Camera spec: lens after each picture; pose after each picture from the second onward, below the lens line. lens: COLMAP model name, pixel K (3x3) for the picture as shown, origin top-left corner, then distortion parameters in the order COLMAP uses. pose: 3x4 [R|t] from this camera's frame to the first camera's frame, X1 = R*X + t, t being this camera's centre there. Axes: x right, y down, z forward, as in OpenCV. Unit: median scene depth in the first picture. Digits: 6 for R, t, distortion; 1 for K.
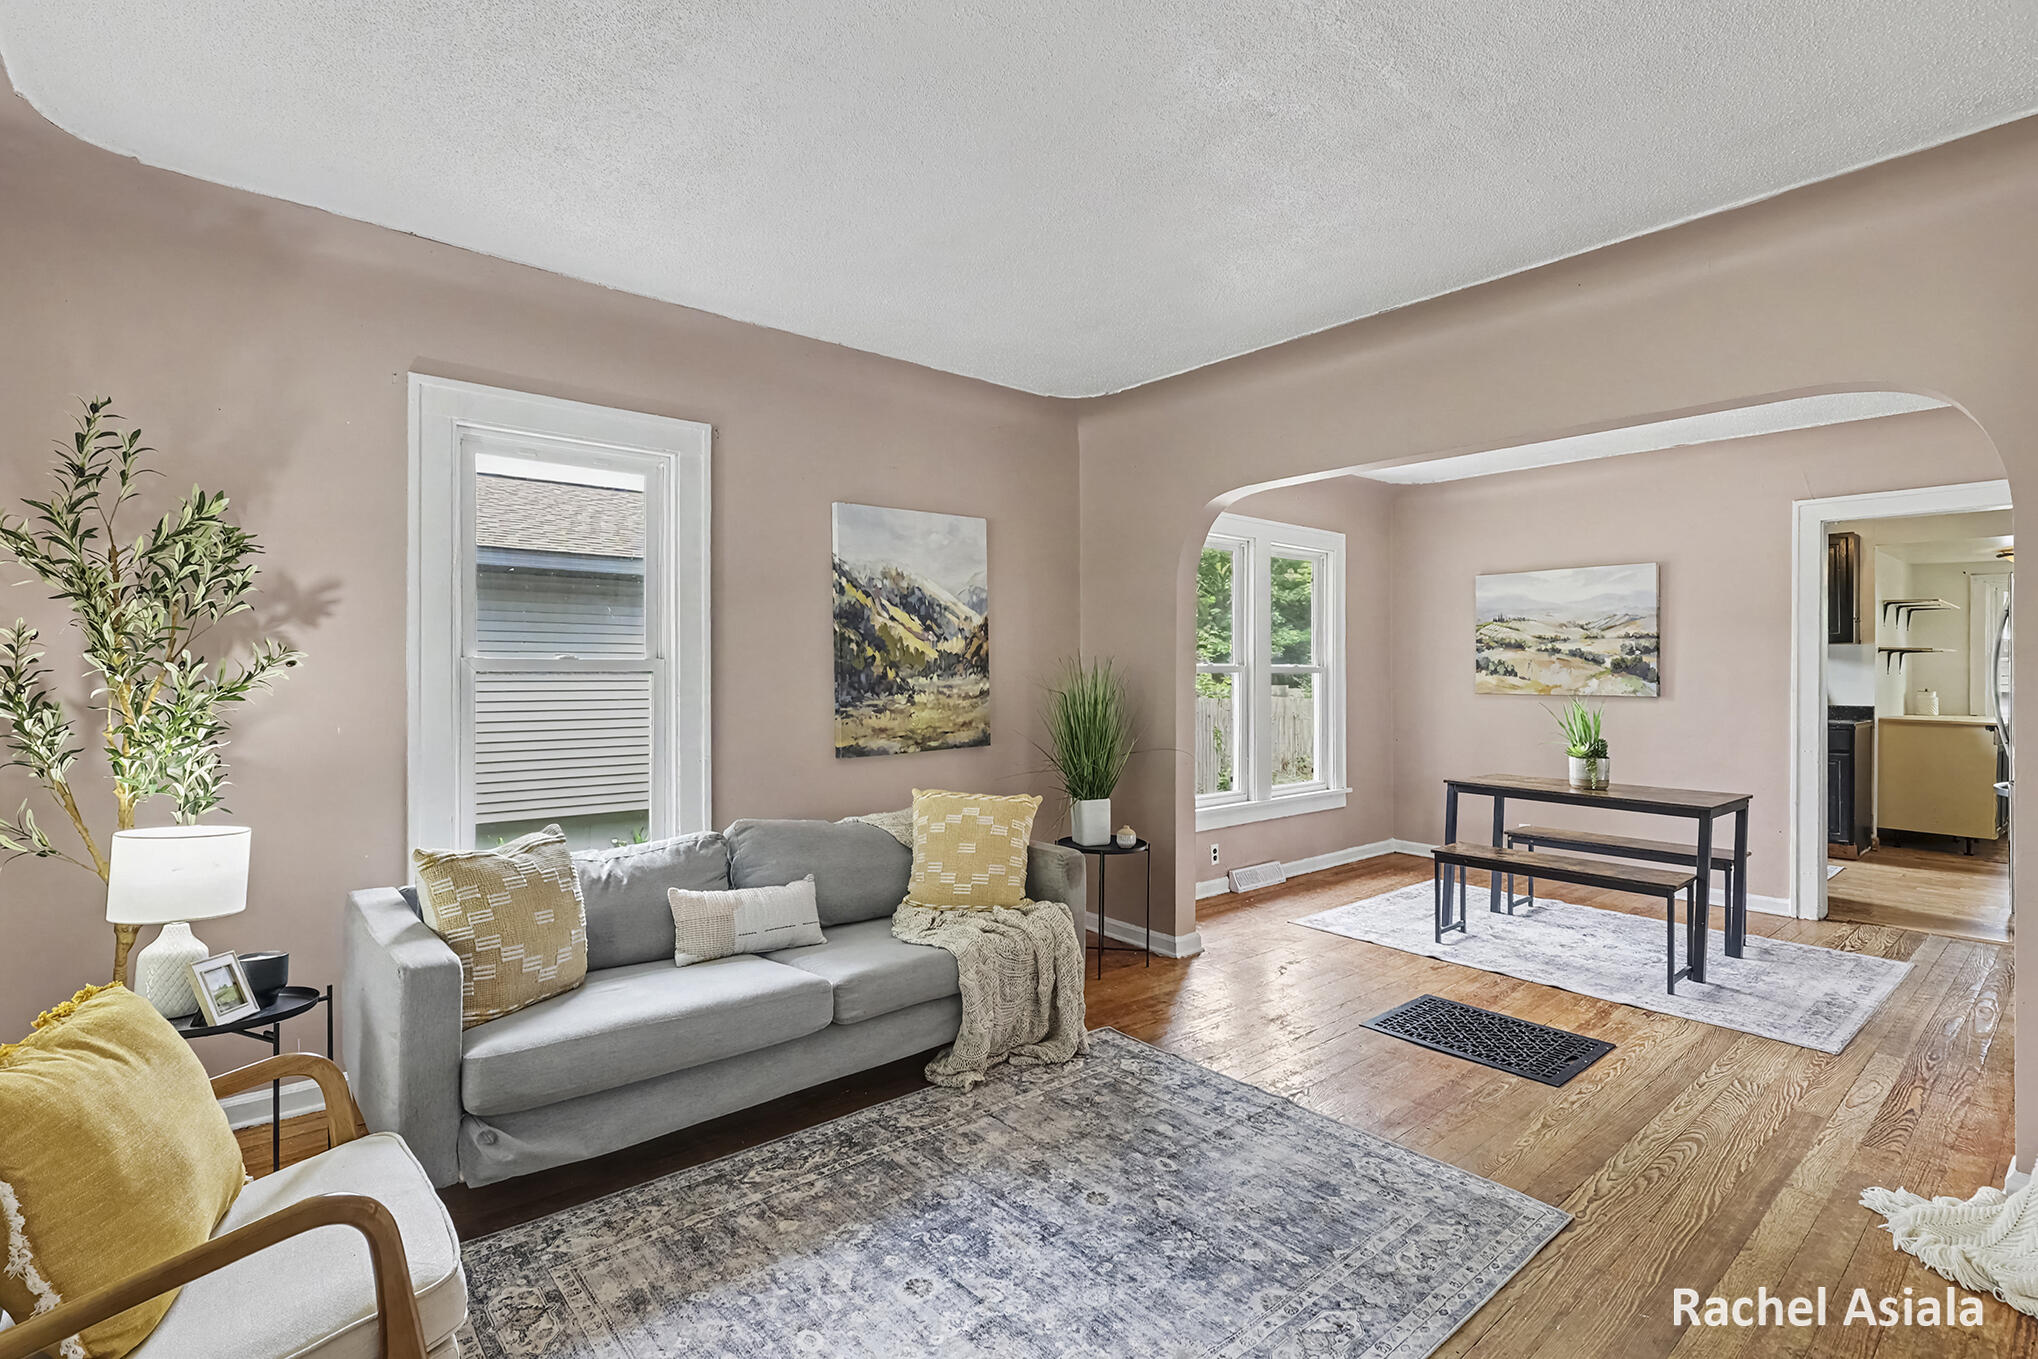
lens RADIAL K [[953.3, 0, 1024.1], [0, 953.3, 675.8], [0, 0, 1]] dist [0.001663, 0.000075]
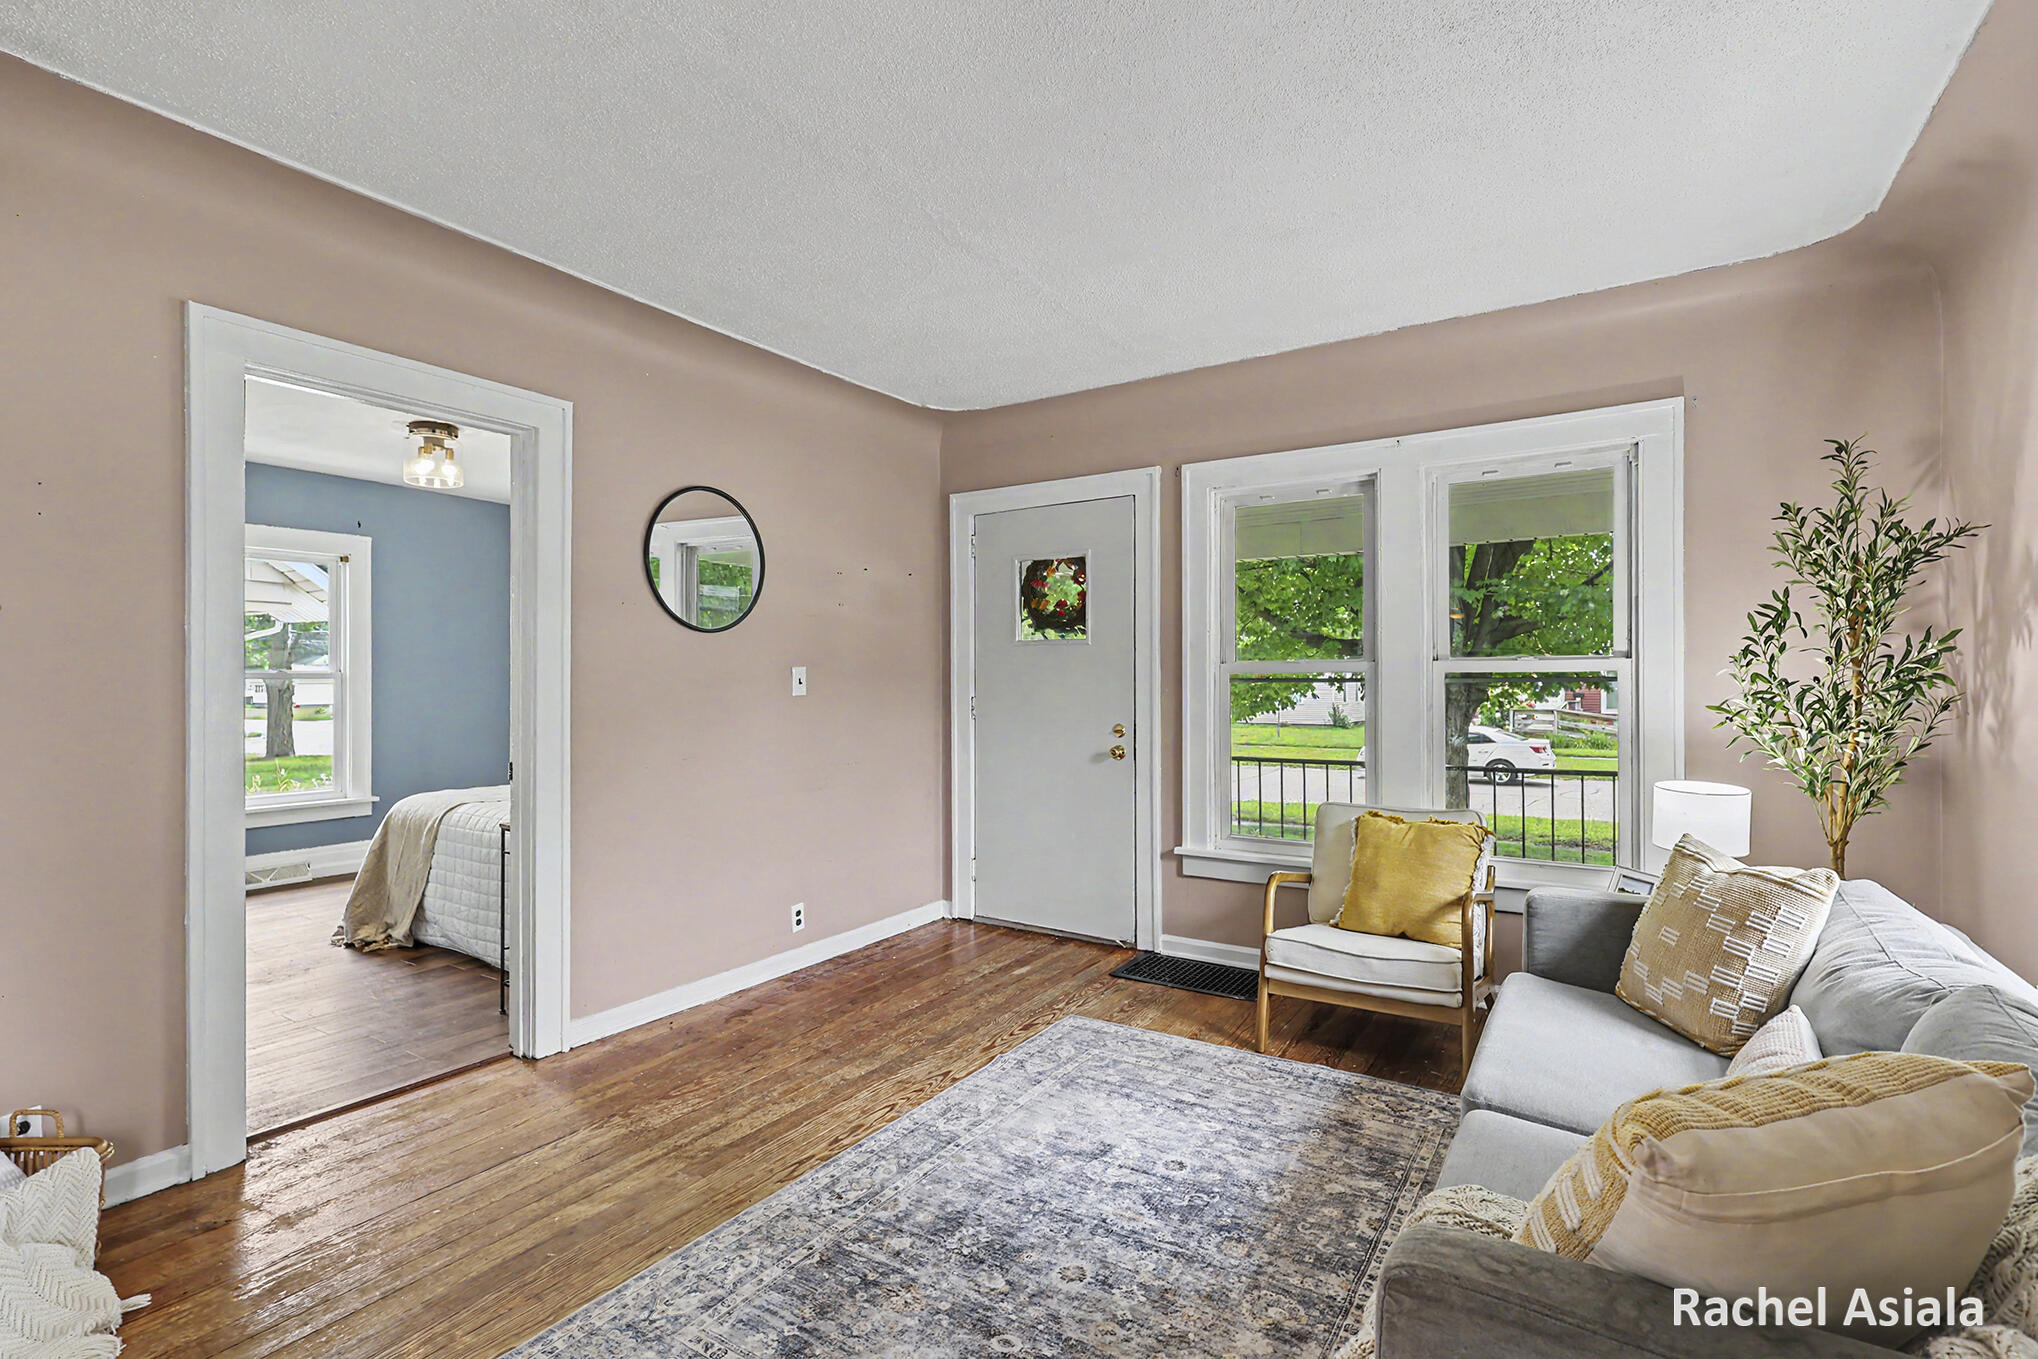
lens RADIAL K [[953.3, 0, 1024.1], [0, 953.3, 675.8], [0, 0, 1]] dist [0.001663, 0.000075]
pose [[-0.957427, -0.003065, -0.288659, 0.158481], [-0.002794, 0.999995, -0.001352, 0.003470], [0.288661, -0.000488, -0.957431, 0.777236]]
